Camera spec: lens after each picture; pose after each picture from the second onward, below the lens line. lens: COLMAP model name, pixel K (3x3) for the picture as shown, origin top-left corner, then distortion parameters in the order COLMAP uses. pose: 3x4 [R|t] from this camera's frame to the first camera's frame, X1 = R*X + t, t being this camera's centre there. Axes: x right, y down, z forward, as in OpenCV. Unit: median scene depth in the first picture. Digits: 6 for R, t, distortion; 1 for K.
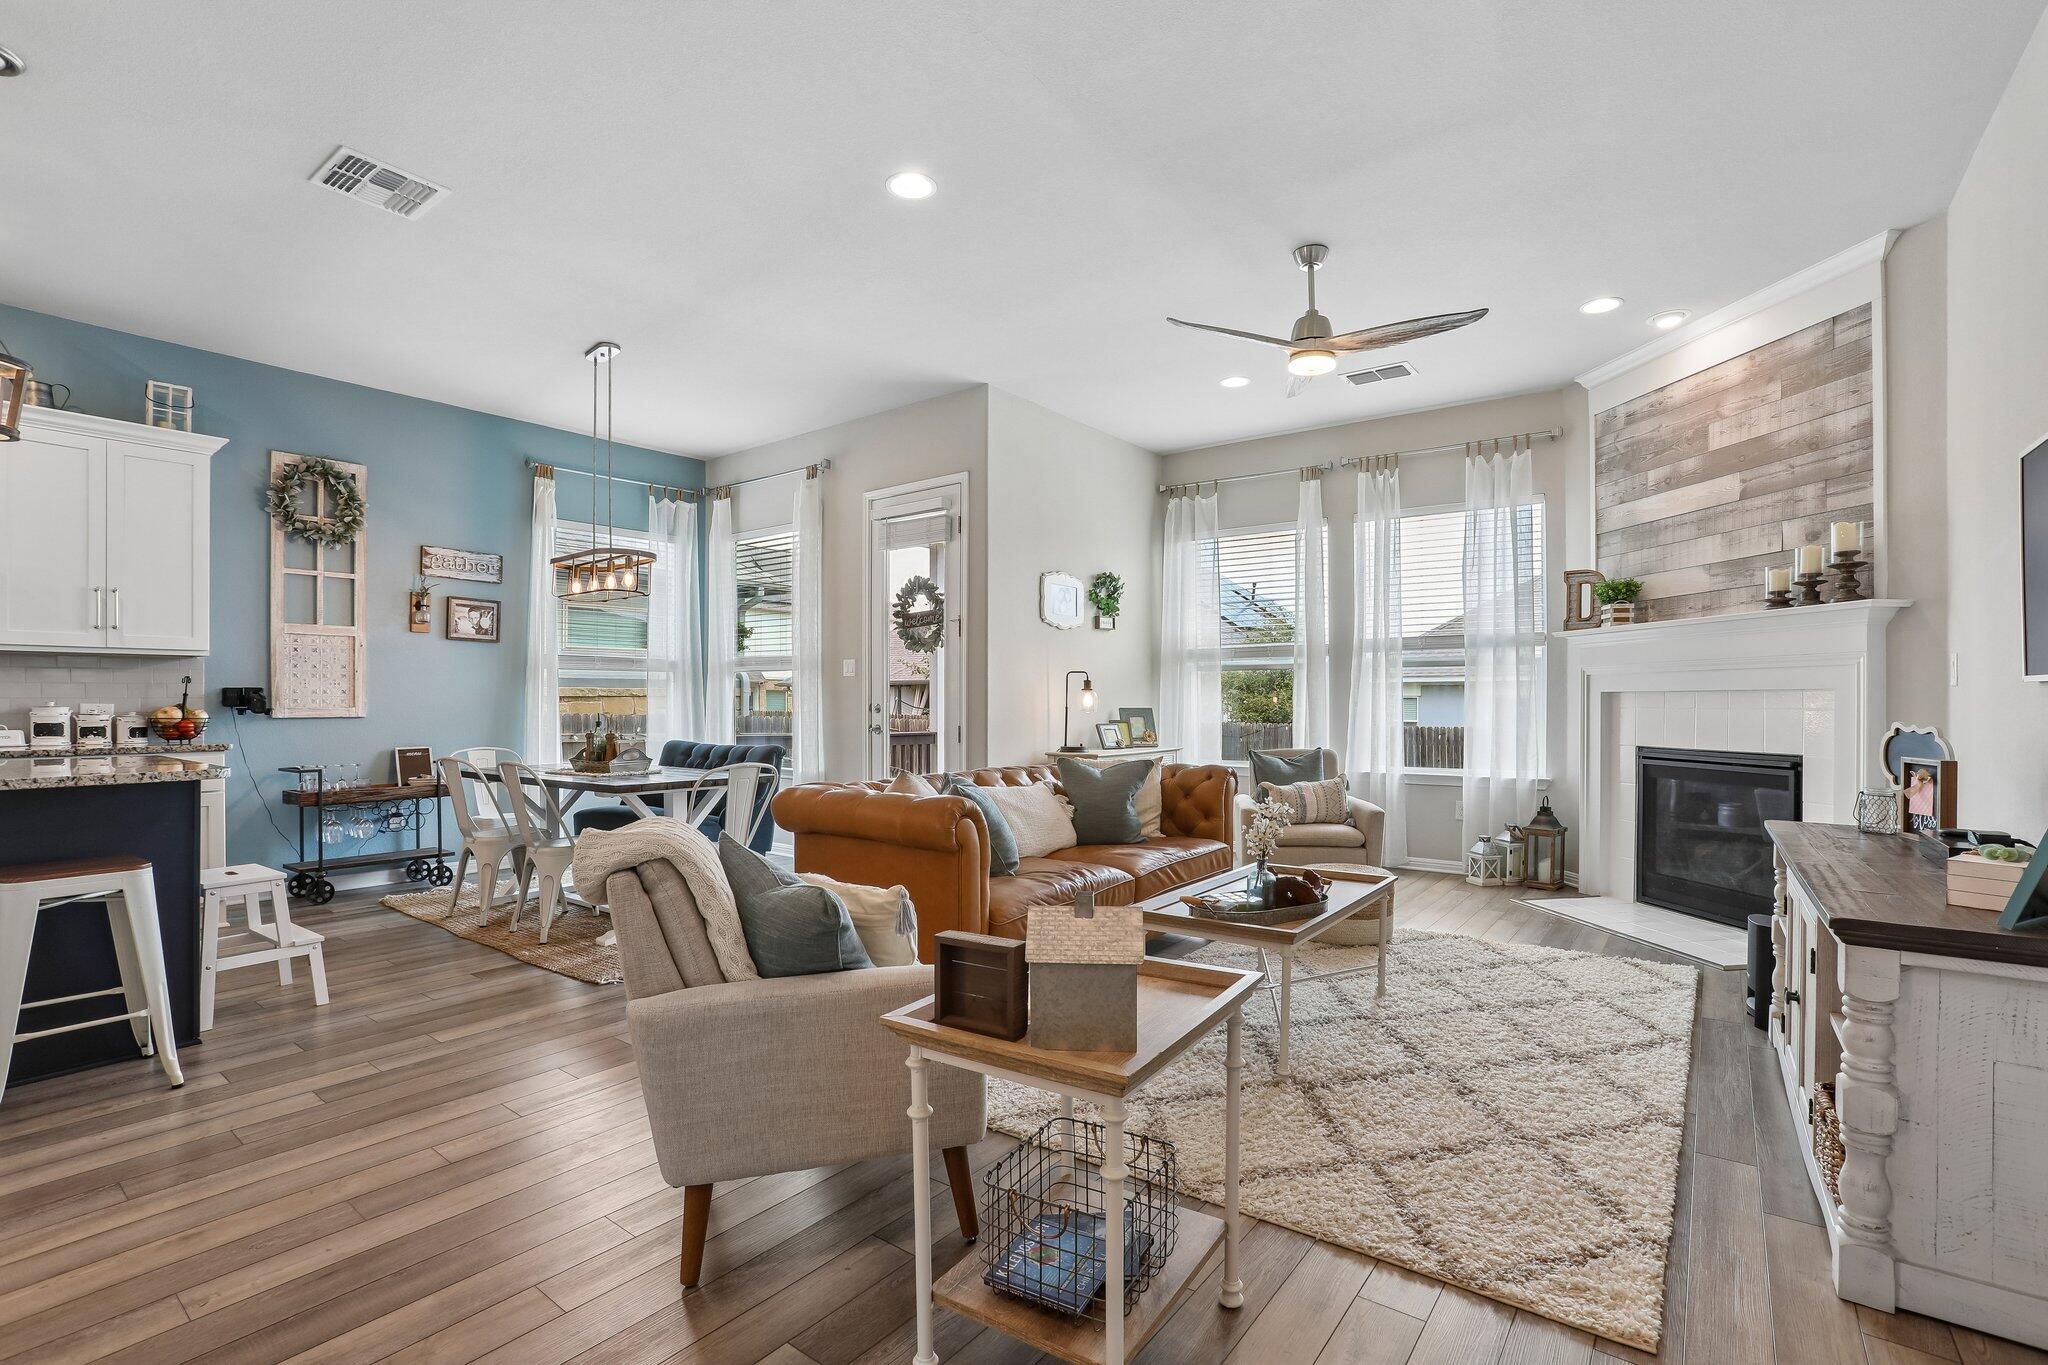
lens RADIAL K [[920.7, 0, 1019.3], [0, 920.7, 699.7], [0, 0, 1]] dist [-0.002748, 0.008390]
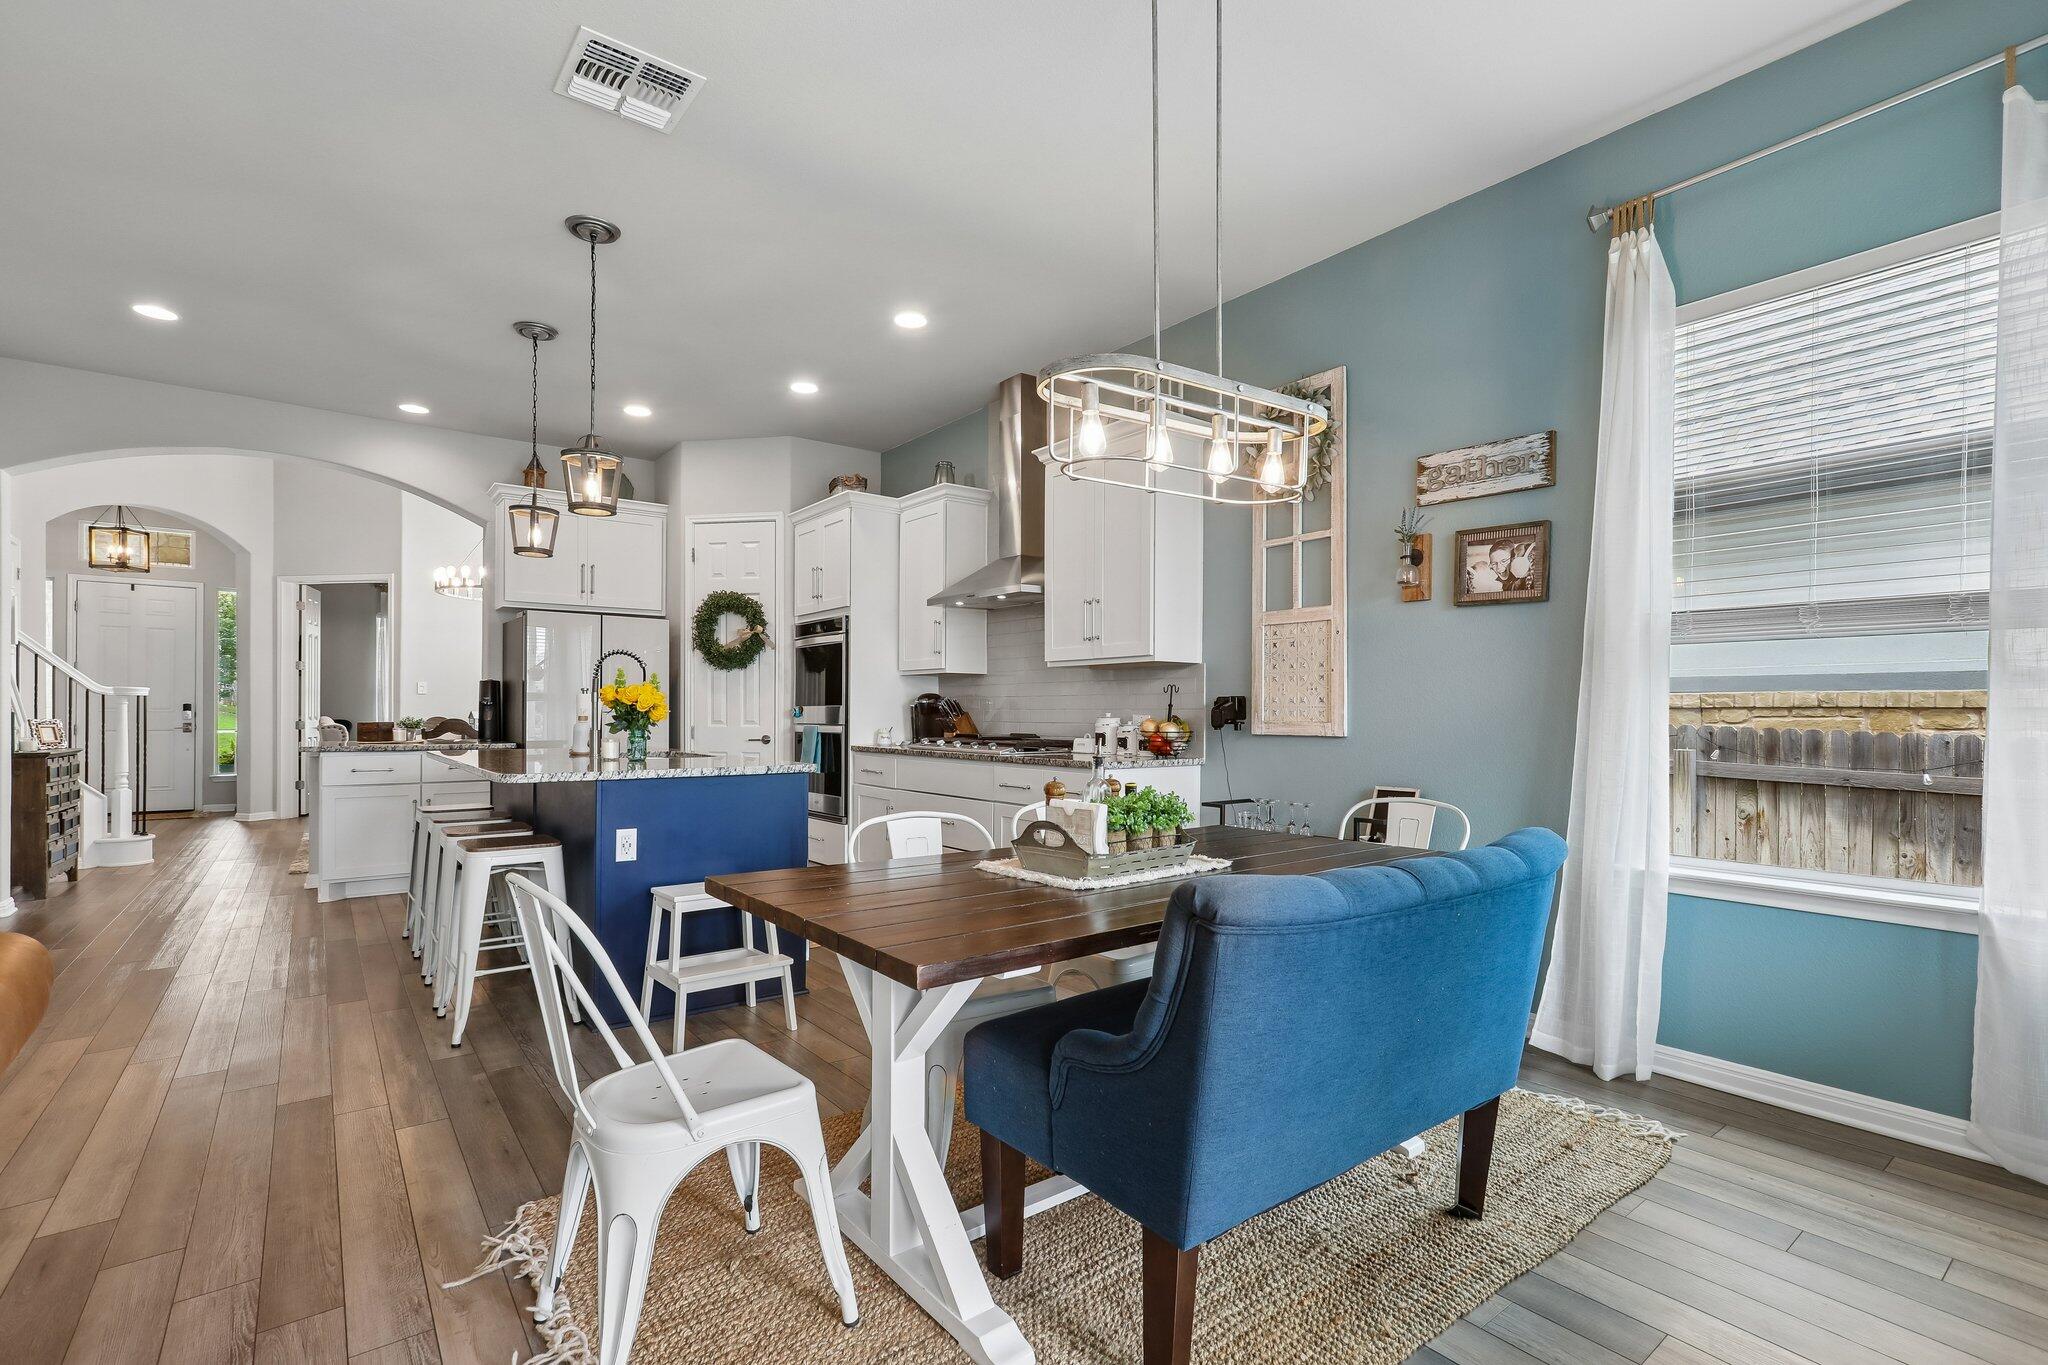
lens RADIAL K [[920.7, 0, 1019.3], [0, 920.7, 699.7], [0, 0, 1]] dist [-0.002748, 0.008390]
pose [[-0.248283, -0.008284, -0.968652, 0.002400], [-0.001179, 0.999965, -0.008250, -0.002875], [0.968687, -0.000907, -0.248284, 0.944187]]
